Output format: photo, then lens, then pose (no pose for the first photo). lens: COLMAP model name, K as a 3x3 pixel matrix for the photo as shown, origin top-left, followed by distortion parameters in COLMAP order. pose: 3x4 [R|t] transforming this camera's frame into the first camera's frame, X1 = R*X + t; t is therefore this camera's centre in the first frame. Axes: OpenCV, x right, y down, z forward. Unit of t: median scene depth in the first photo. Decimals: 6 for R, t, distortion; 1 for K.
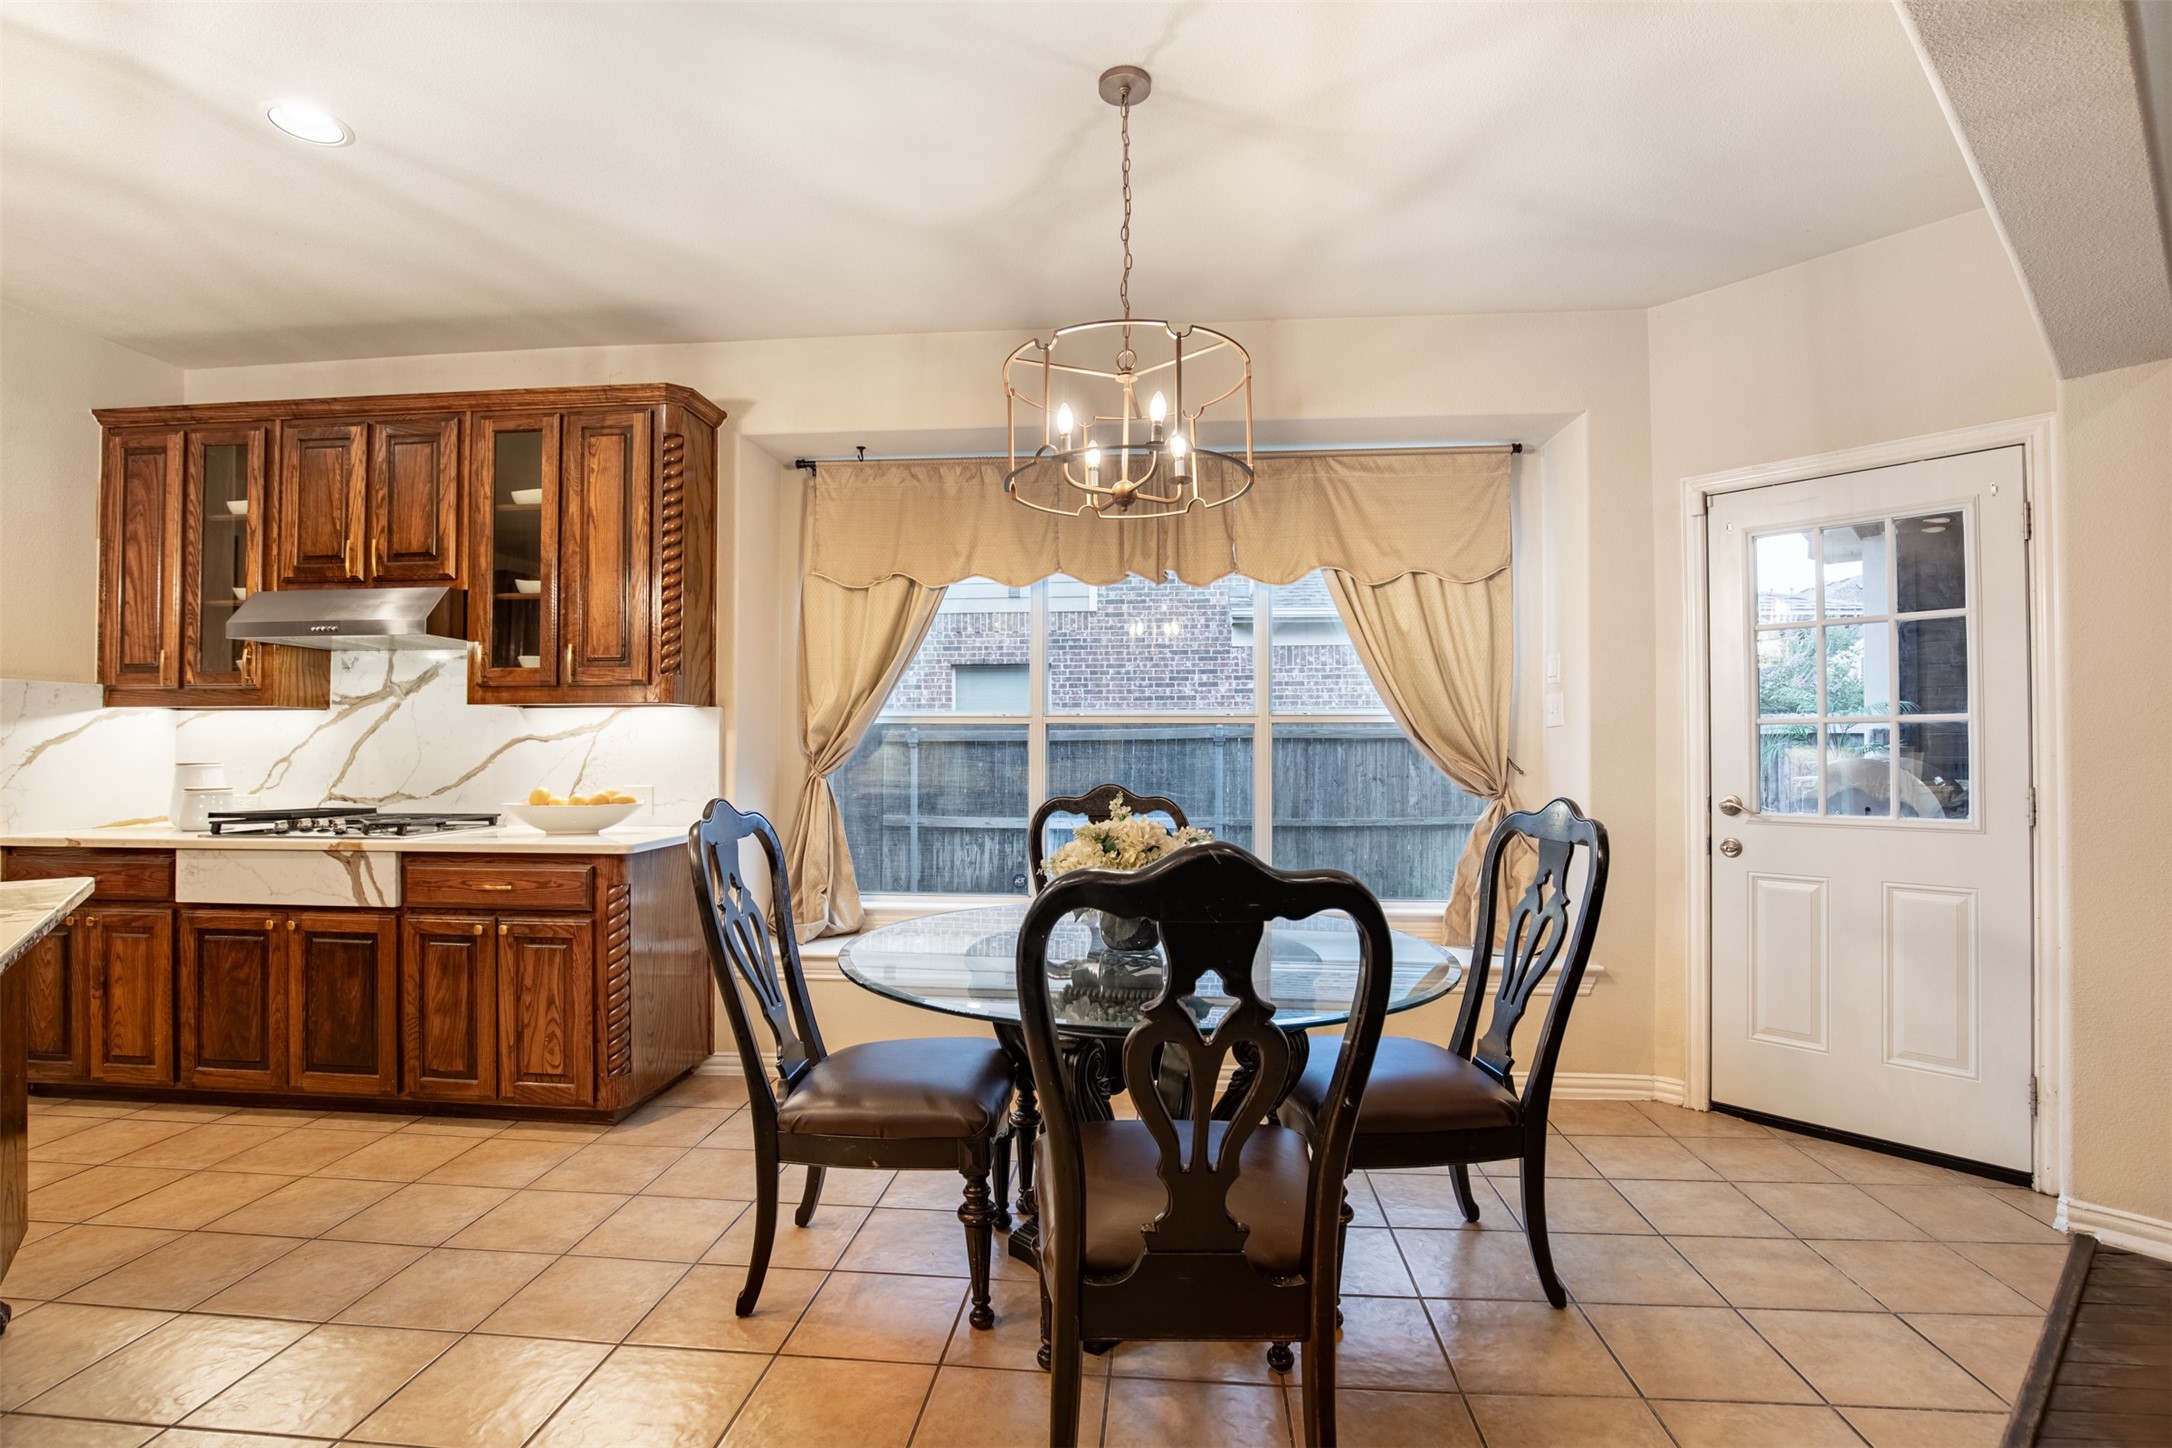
lens RADIAL K [[1014.7, 0, 1079.8], [0, 1014.7, 734.0], [0, 0, 1]] dist [-0.023259, 0.001366]
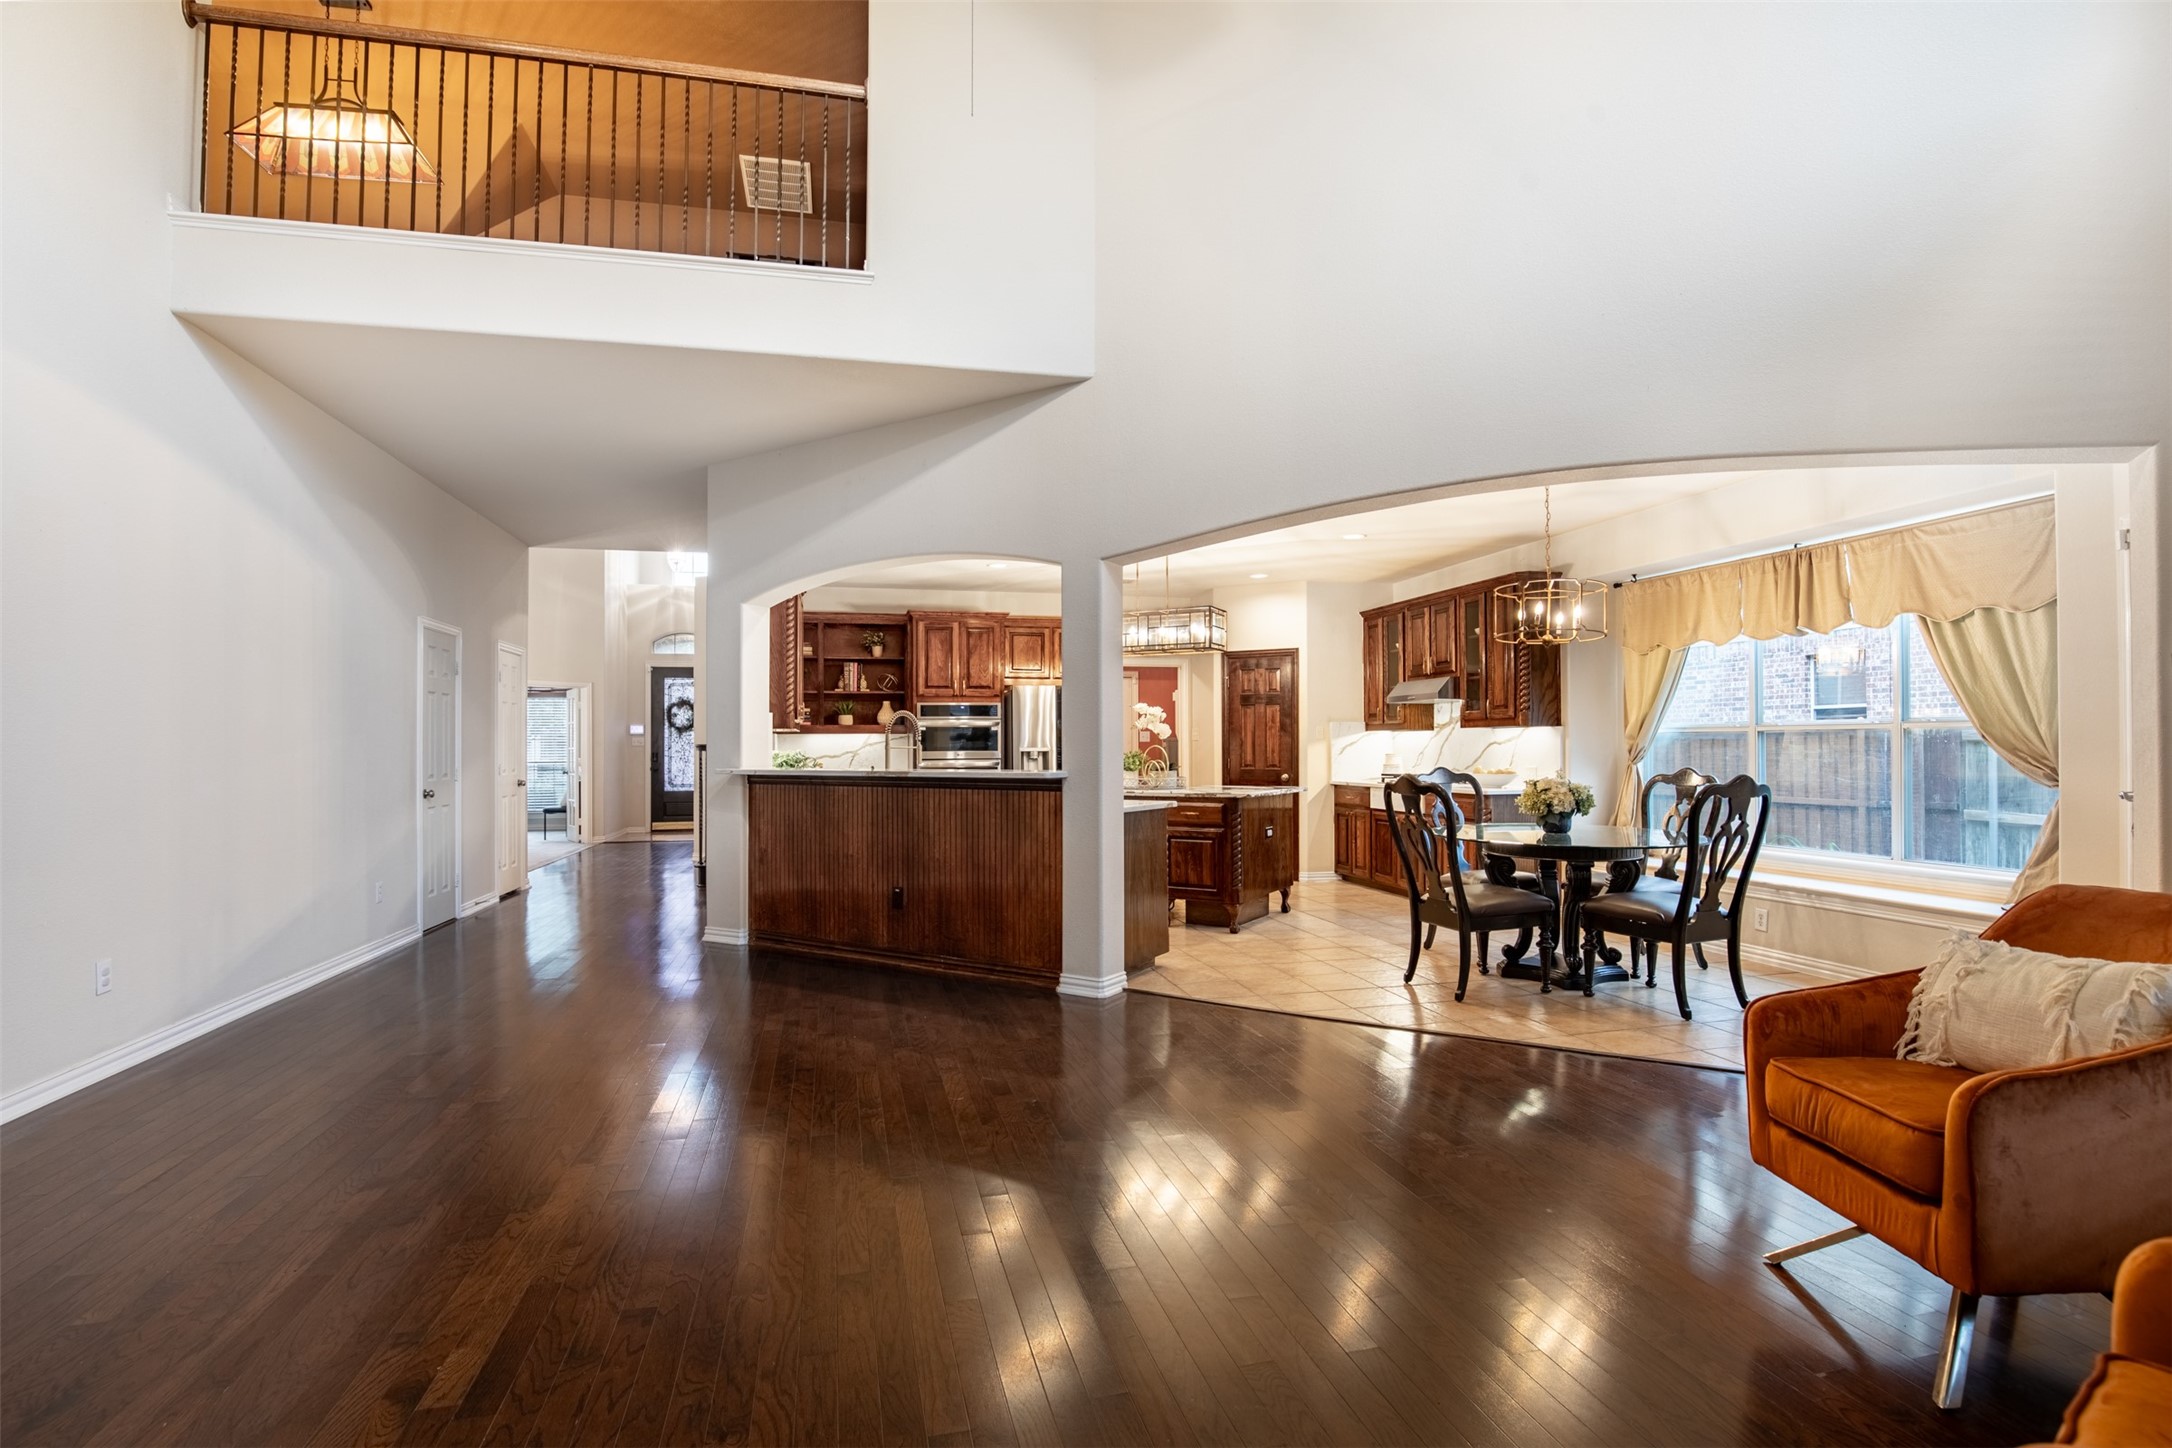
lens RADIAL K [[1003.6, 0, 1070.6], [0, 1003.6, 729.8], [0, 0, 1]] dist [-0.028689, 0.004307]
pose [[0.309862, -0.017074, -0.950628, 1.230083], [0.015467, 0.999797, -0.012916, -0.010513], [0.950656, -0.010701, 0.310063, -0.502712]]
